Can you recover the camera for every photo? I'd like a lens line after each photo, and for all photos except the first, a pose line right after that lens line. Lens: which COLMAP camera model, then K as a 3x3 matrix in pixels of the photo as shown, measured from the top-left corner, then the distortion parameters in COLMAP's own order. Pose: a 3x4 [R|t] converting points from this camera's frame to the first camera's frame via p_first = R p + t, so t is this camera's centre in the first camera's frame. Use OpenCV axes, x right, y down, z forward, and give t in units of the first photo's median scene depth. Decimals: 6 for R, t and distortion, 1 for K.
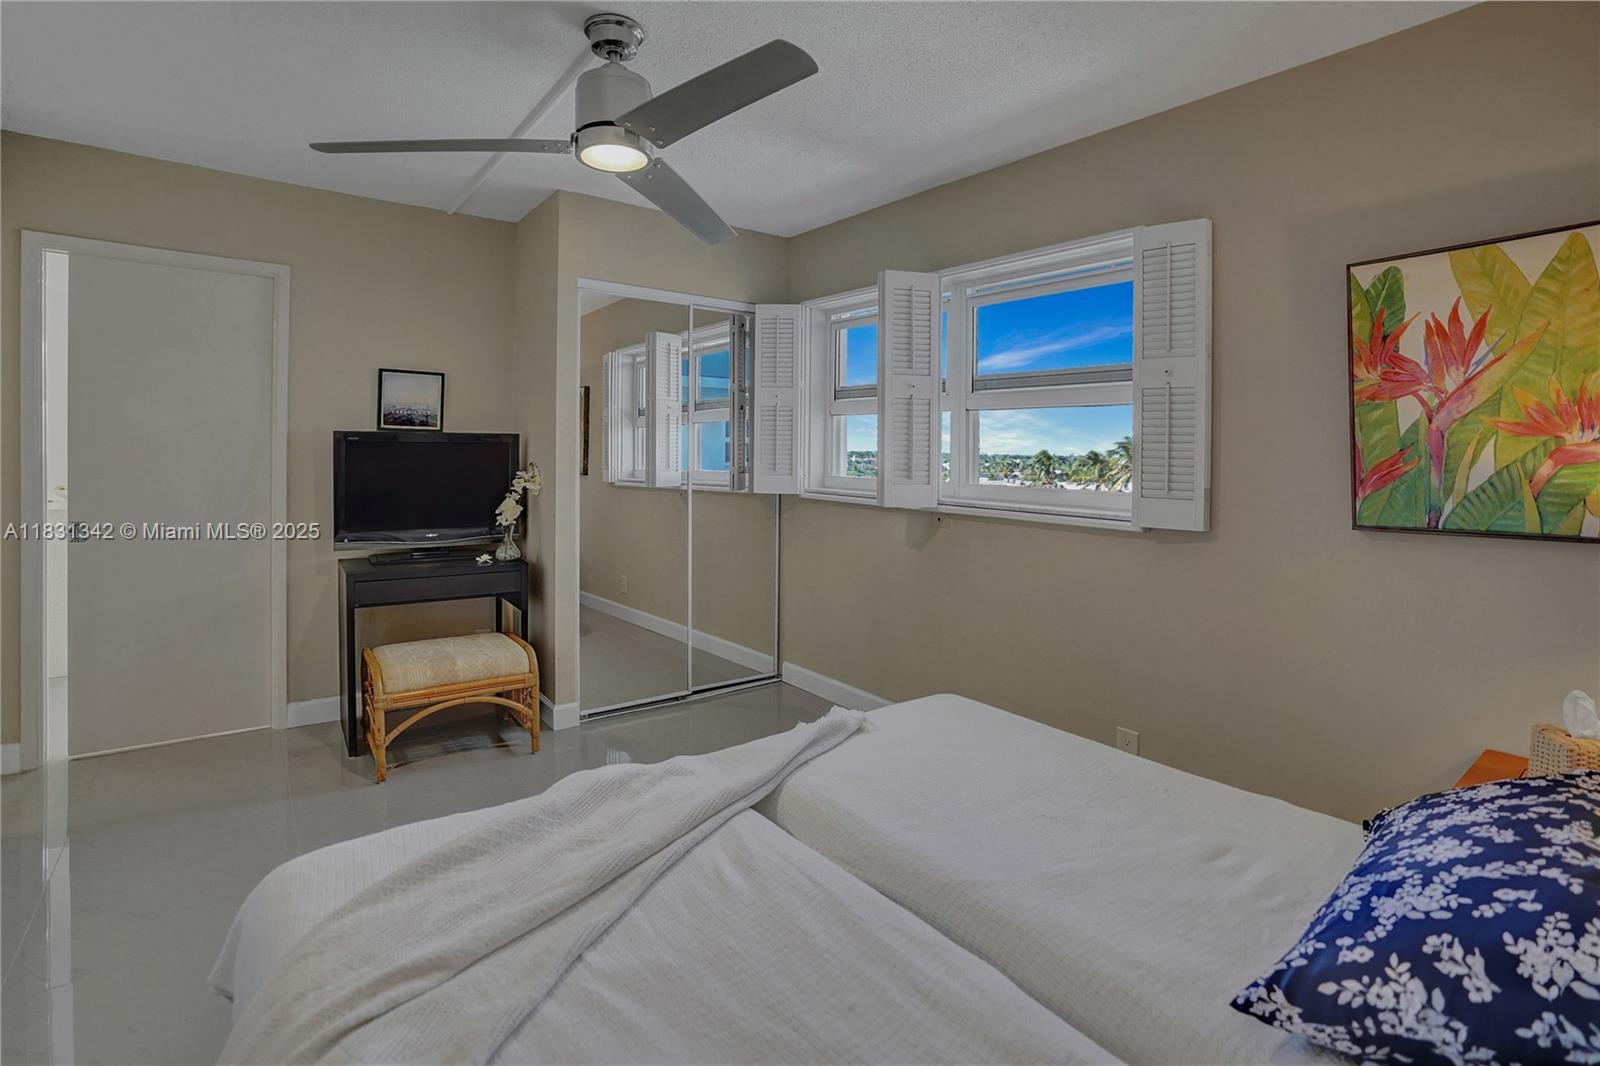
lens RADIAL K [[752.7, 0, 796.8], [0, 752.7, 510.4], [0, 0, 1]] dist [-0.068681, 0.027897]
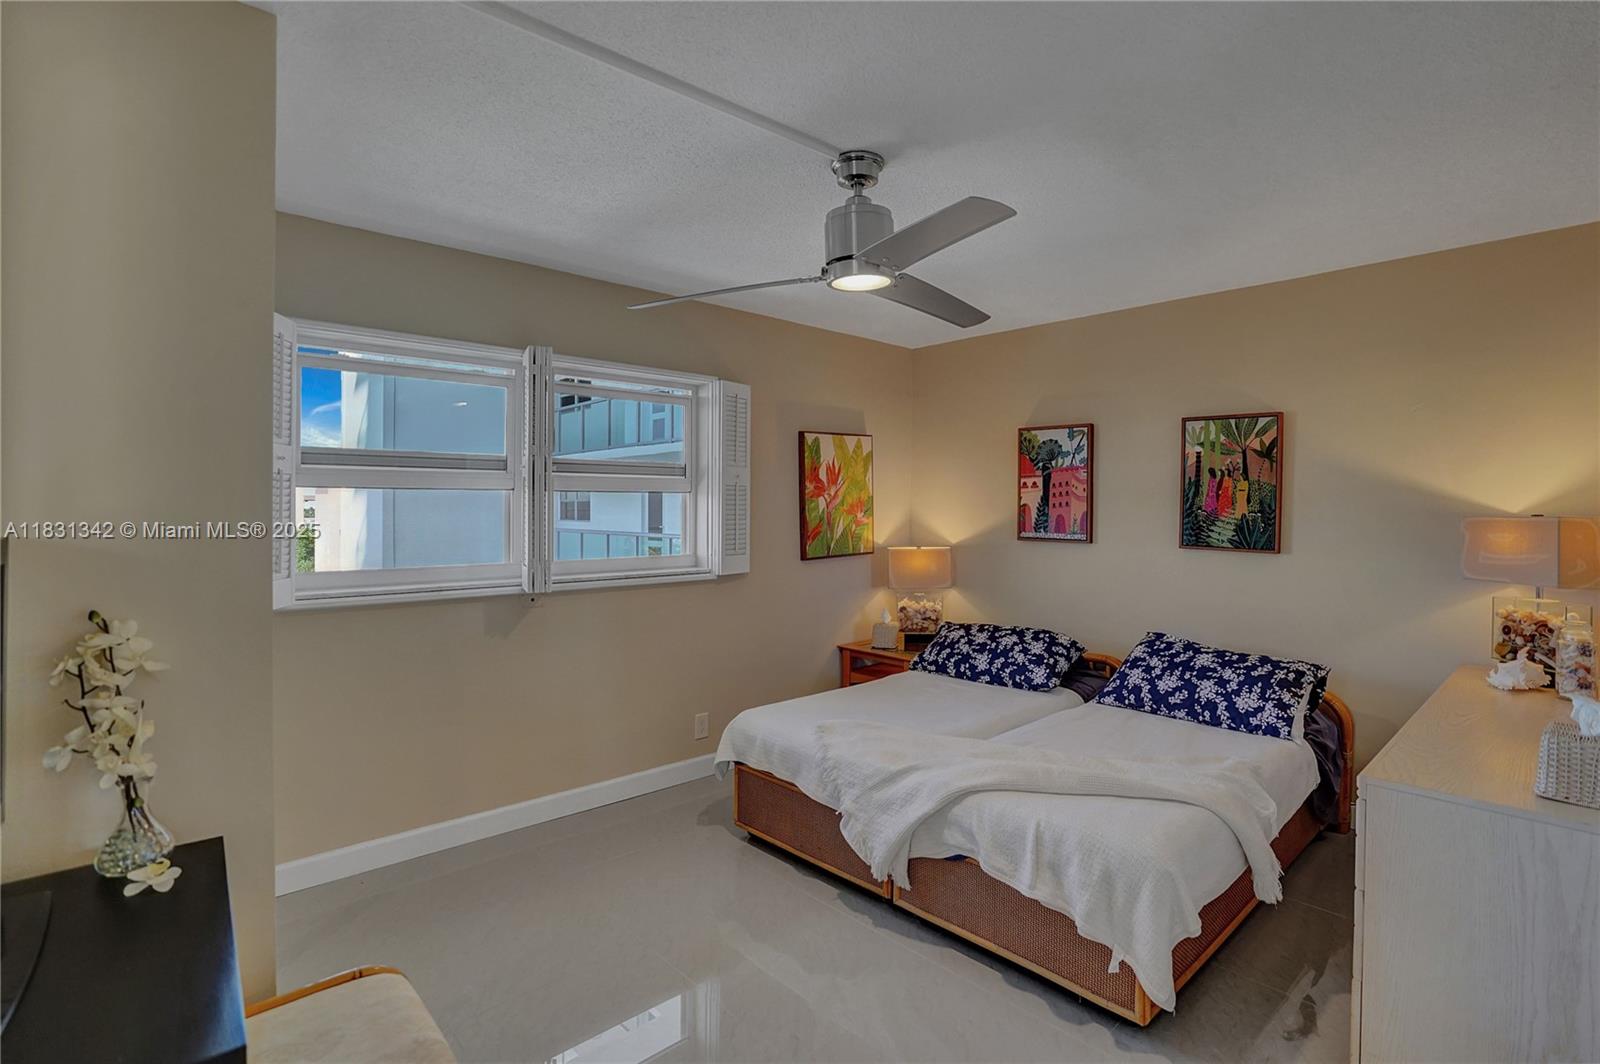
lens RADIAL K [[764.8, 0, 794.6], [0, 764.8, 513.8], [0, 0, 1]] dist [-0.065190, 0.022866]
pose [[-0.091645, -0.010966, 0.995731, -1.462485], [0.086737, 0.996051, 0.018953, -0.156735], [-0.992007, 0.088104, -0.090332, 1.290177]]
